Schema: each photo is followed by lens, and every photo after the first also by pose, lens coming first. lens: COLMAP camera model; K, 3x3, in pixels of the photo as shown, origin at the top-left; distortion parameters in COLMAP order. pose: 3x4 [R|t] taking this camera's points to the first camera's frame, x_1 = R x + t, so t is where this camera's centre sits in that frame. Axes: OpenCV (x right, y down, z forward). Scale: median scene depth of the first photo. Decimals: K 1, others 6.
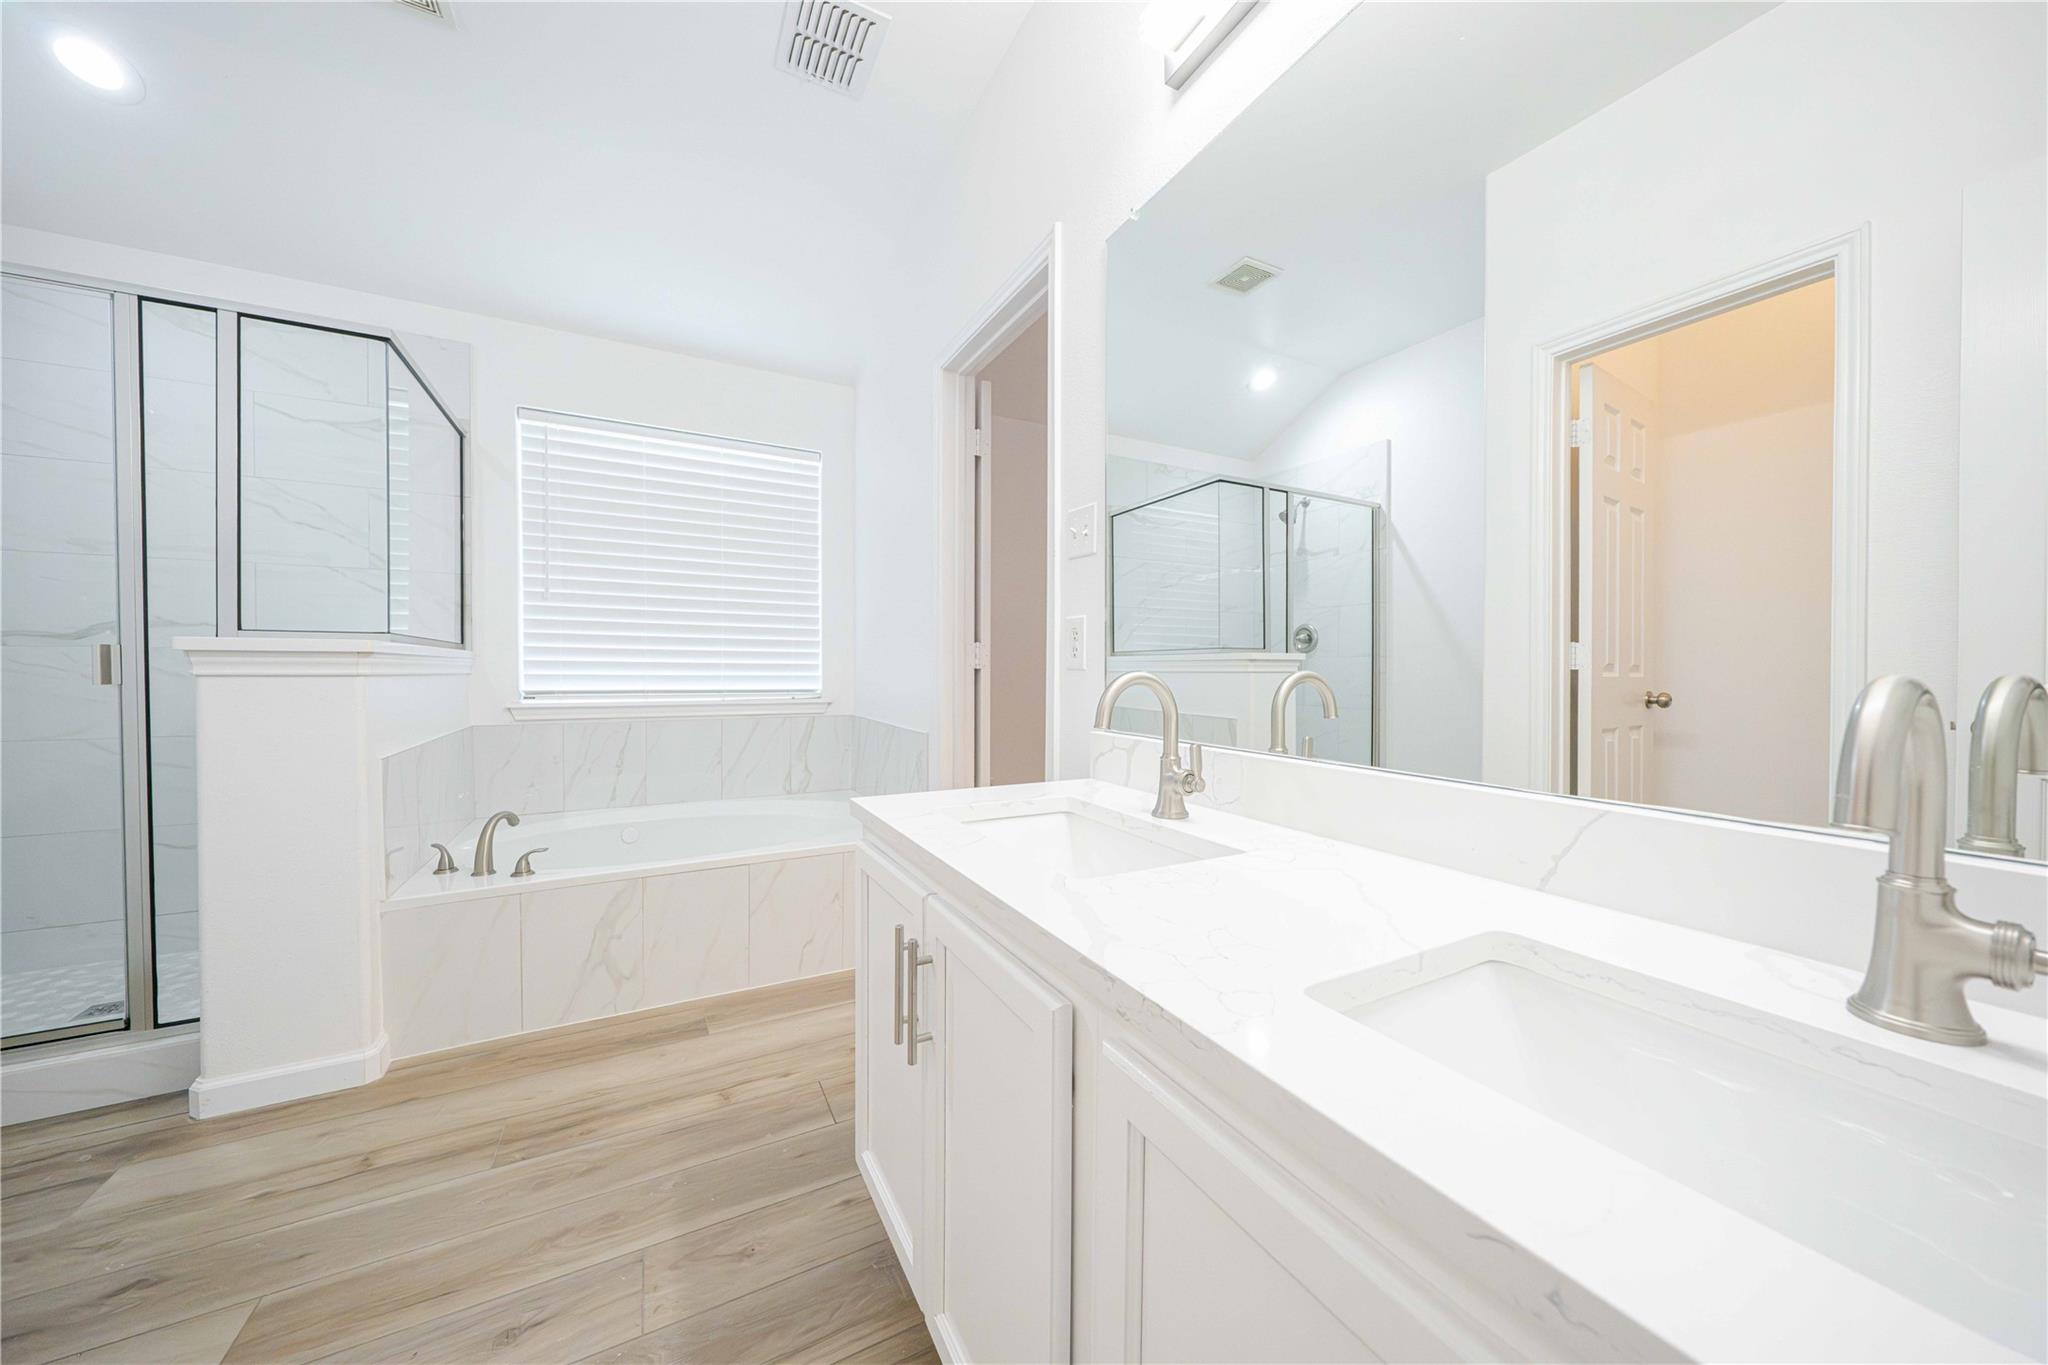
lens RADIAL K [[695.0, 0, 1024.5], [0, 695.0, 677.1], [0, 0, 1]] dist [-0.003965, 0.000900]
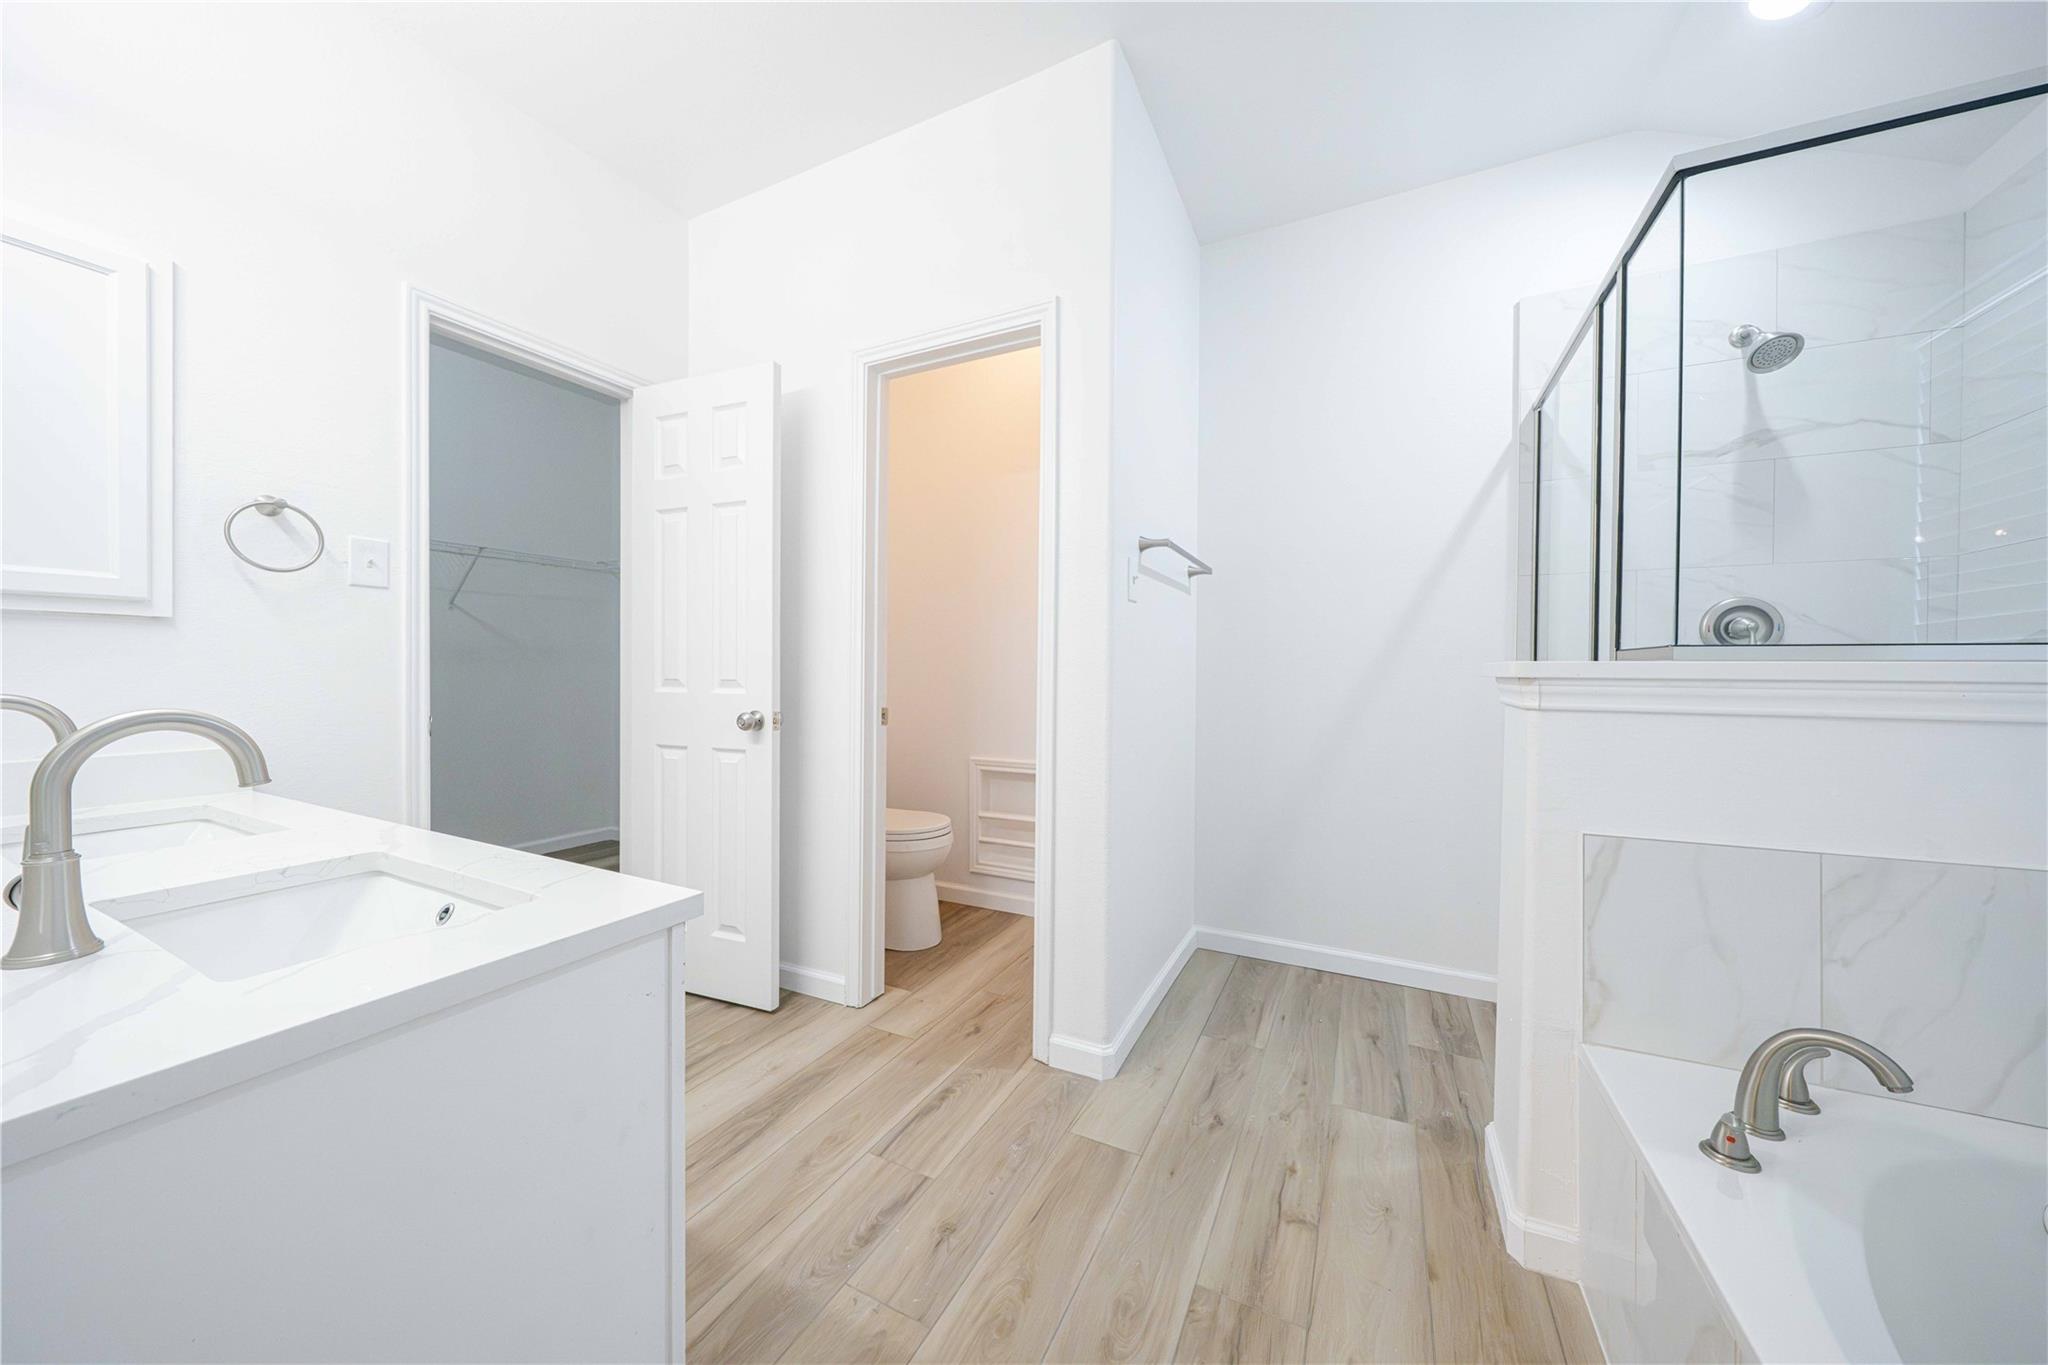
lens RADIAL K [[695.0, 0, 1021.4], [0, 695.0, 679.0], [0, 0, 1]] dist [-0.003965, 0.000900]
pose [[-0.822203, -0.001820, -0.569192, -0.109187], [-0.017478, 0.999604, 0.022052, -0.048923], [0.568927, 0.028080, -0.821909, 1.574741]]
